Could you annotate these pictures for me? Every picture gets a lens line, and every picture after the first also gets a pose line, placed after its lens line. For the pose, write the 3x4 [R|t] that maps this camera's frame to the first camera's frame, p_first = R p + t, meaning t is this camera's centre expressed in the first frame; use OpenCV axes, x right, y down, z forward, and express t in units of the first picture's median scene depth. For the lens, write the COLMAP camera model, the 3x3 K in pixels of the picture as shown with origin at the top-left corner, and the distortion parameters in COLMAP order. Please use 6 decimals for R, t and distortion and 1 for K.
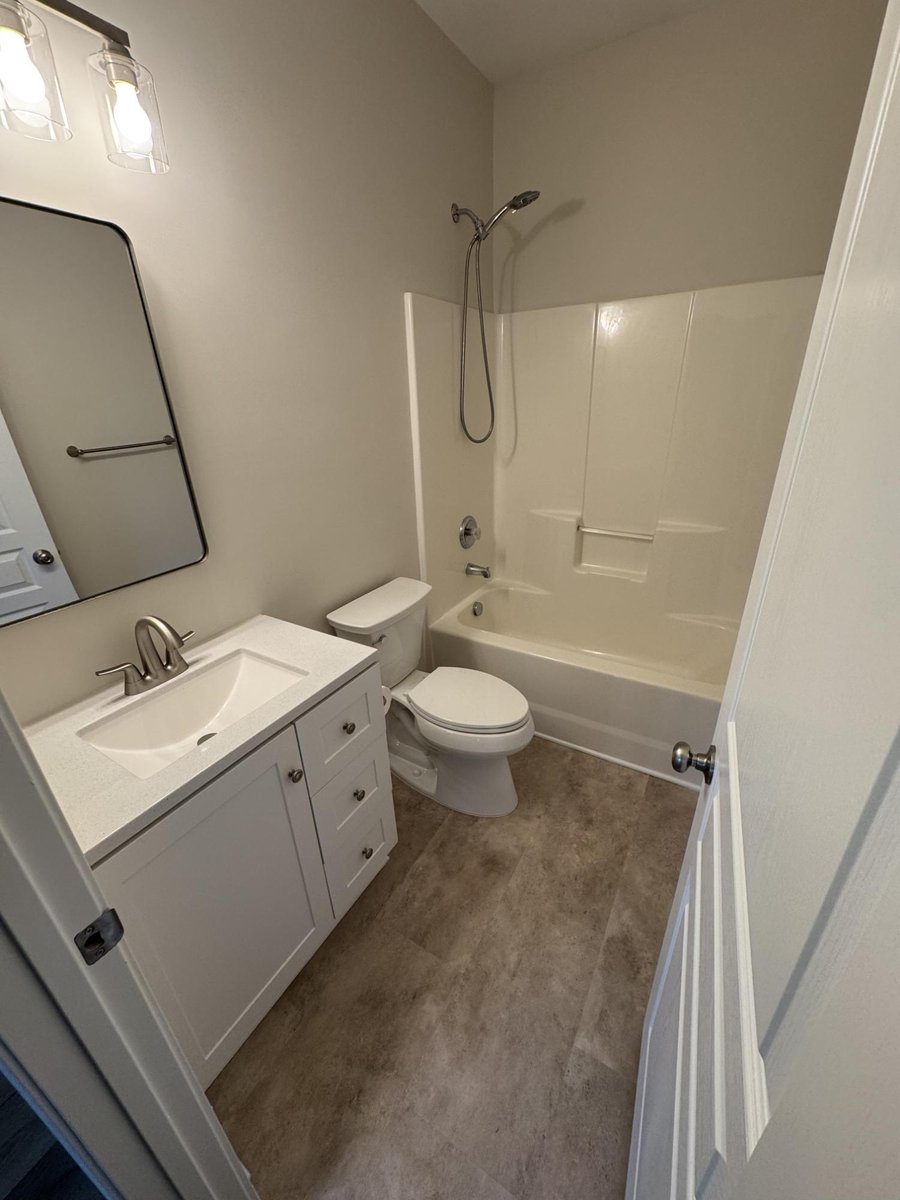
lens RADIAL K [[474.6, 0, 448.6], [0, 474.6, 600.5], [0, 0, 1]] dist [-0.003617, 0.000895]
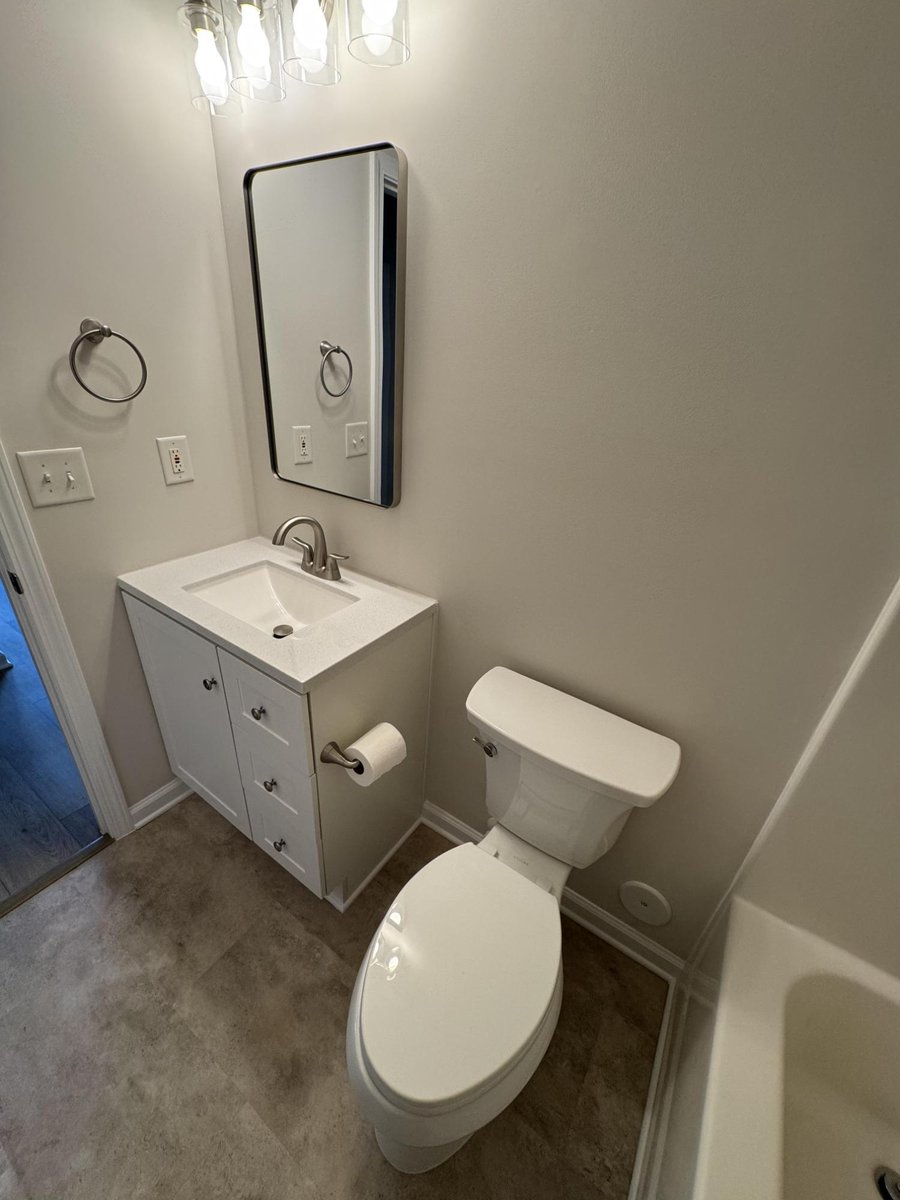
lens RADIAL K [[474.6, 0, 449.3], [0, 474.6, 600.4], [0, 0, 1]] dist [-0.003617, 0.000895]
pose [[-0.045055, 0.477808, -0.877308, 0.424290], [-0.467253, 0.766137, 0.441258, -0.420747], [0.882975, 0.429806, 0.188739, 0.982570]]
